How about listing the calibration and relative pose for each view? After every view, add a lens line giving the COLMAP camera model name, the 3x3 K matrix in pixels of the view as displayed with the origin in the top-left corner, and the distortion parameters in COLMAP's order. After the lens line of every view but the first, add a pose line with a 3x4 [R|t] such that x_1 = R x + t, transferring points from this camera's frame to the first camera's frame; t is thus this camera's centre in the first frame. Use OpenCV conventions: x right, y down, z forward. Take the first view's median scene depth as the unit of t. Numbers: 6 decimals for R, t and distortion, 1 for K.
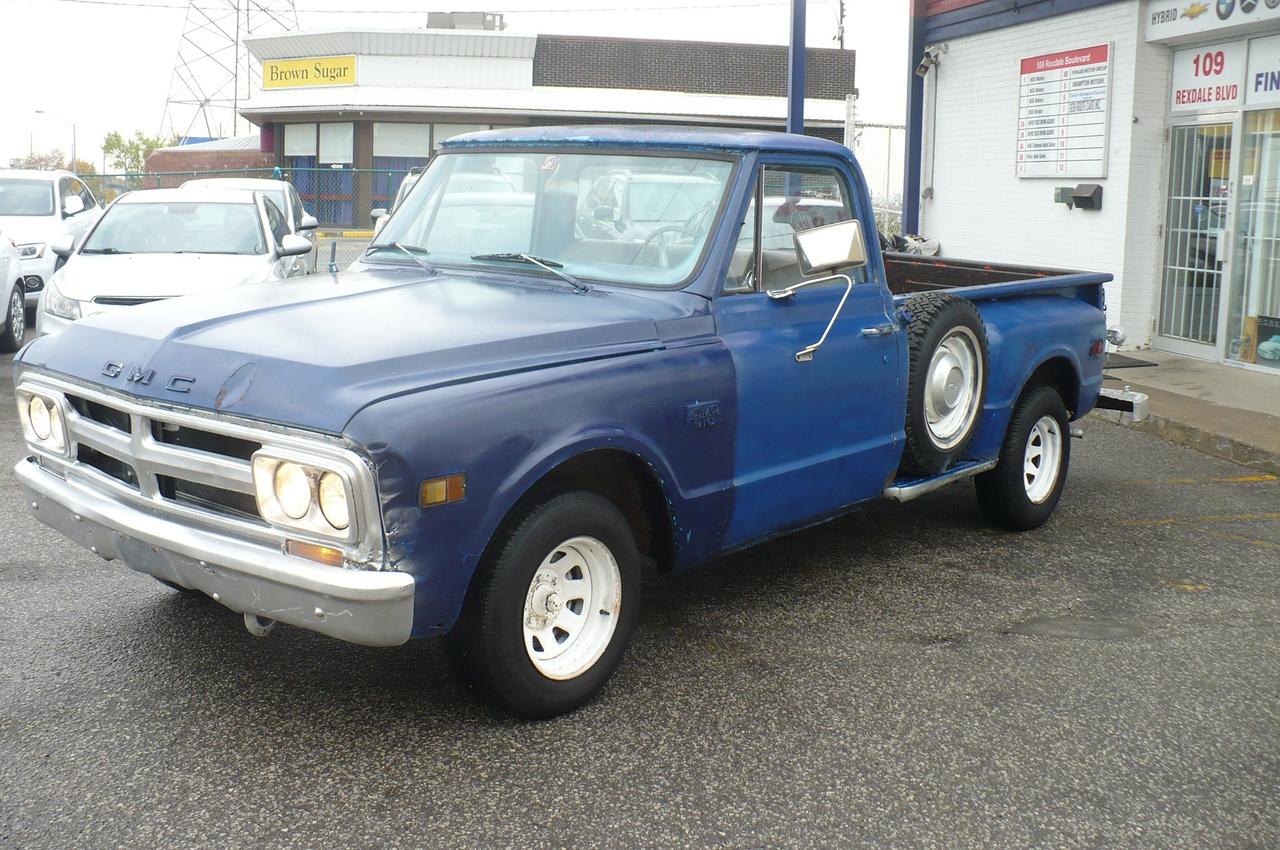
lens RADIAL K [[1425.0, 0, 641.0], [0, 1425.0, 396.1], [0, 0, 1]] dist [-0.290135, 0.441372]
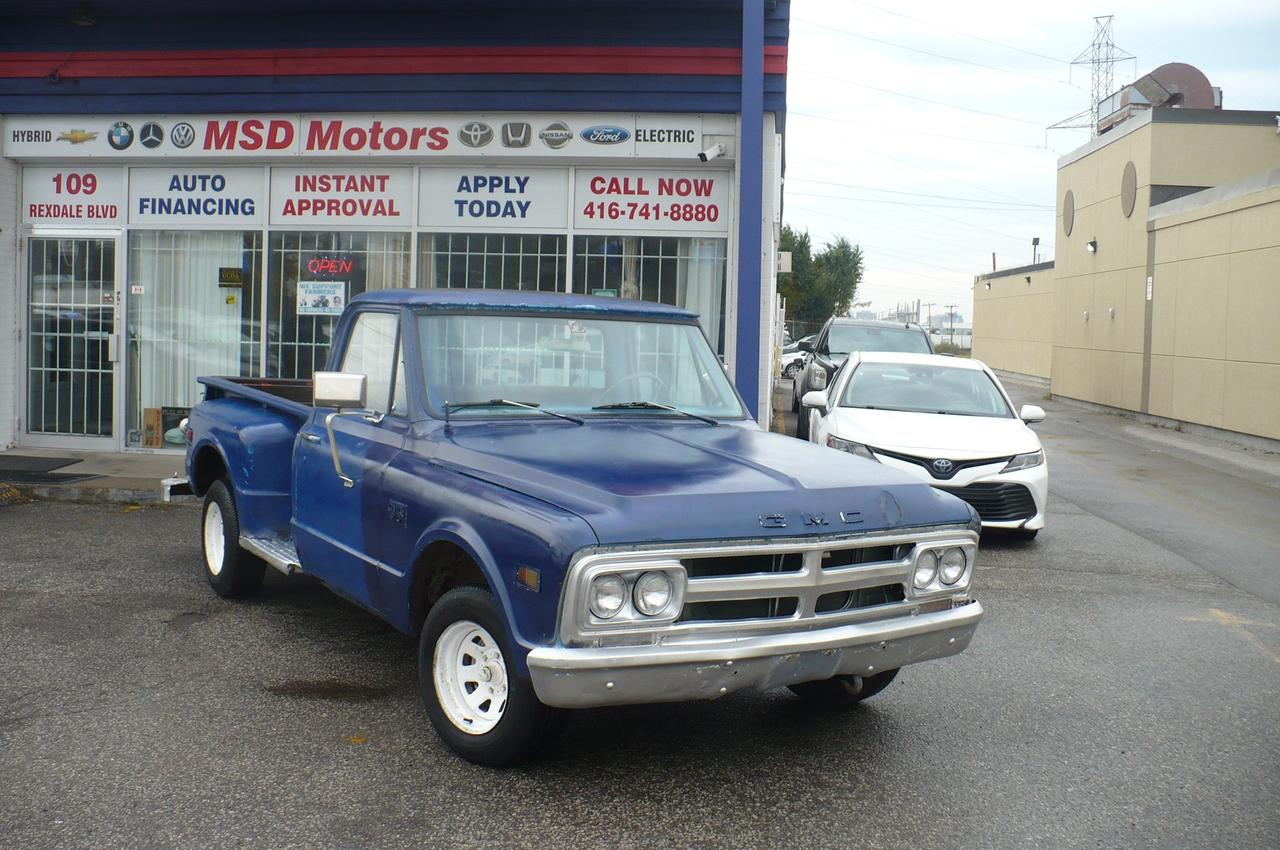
lens RADIAL K [[1413.1, 0, 618.2], [0, 1413.1, 390.6], [0, 0, 1]] dist [-0.290783, 0.476881]
pose [[0.304142, -0.060915, 0.950677, -0.514013], [0.113040, 0.993210, 0.027477, -0.058403], [-0.945896, 0.099108, 0.308963, 0.262275]]
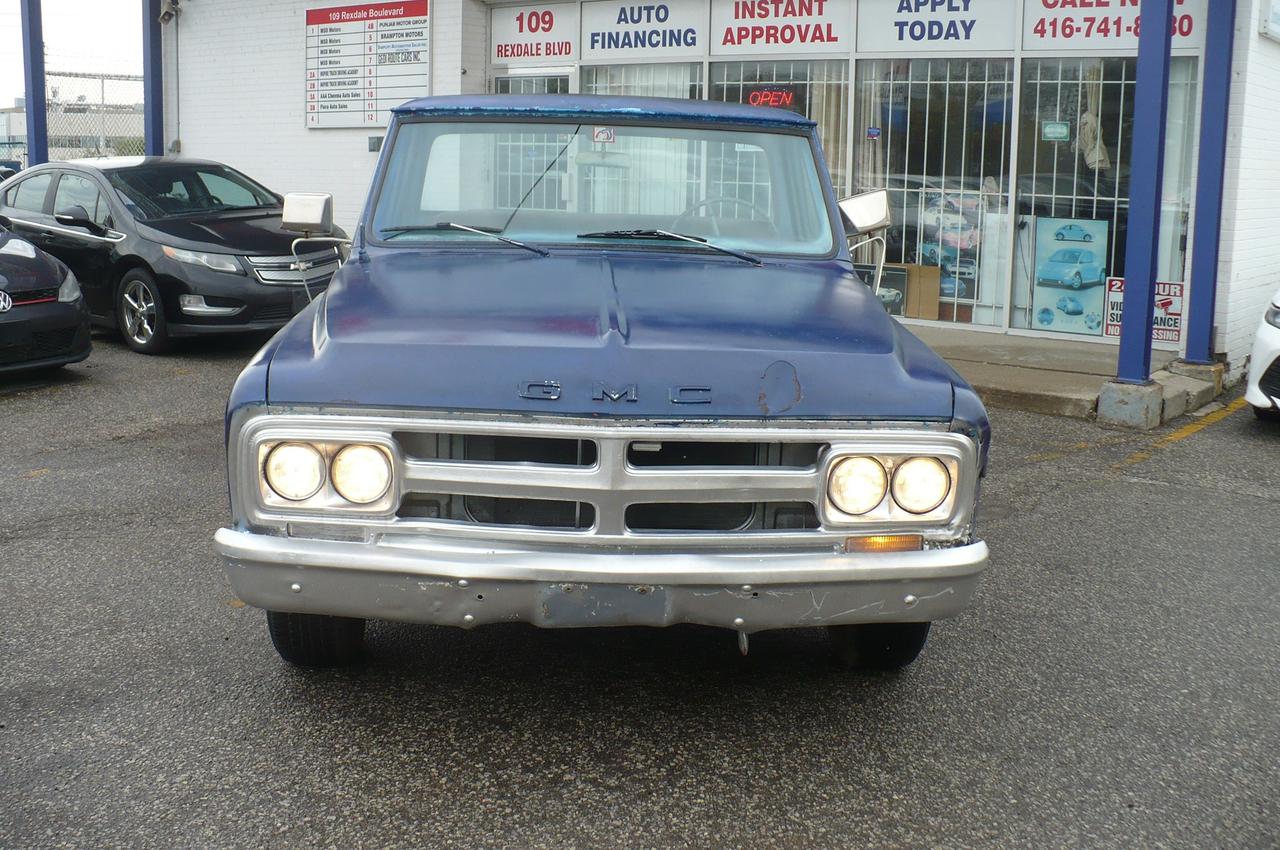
lens RADIAL K [[1425.0, 0, 641.0], [0, 1425.0, 396.1], [0, 0, 1]] dist [-0.290135, 0.441372]
pose [[0.739099, -0.122043, 0.662449, -0.302288], [0.093815, 0.992515, 0.078181, -0.025735], [-0.667032, 0.004364, 0.745016, 0.111800]]
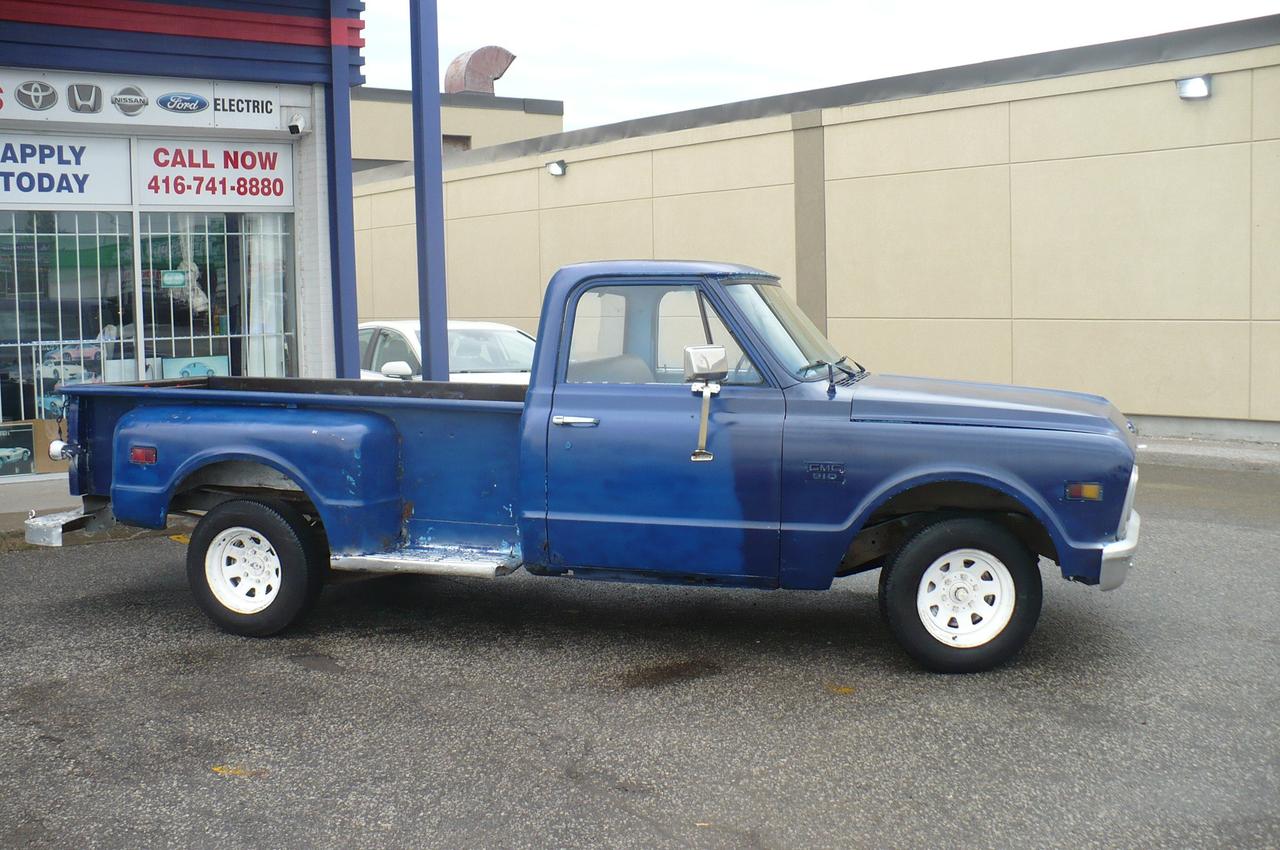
lens RADIAL K [[1413.1, 0, 618.2], [0, 1413.1, 390.6], [0, 0, 1]] dist [-0.290783, 0.476881]
pose [[-0.431638, -0.072892, 0.899097, -0.504902], [0.136904, 0.979890, 0.145167, -0.121171], [-0.891598, 0.185750, -0.412978, 0.732176]]
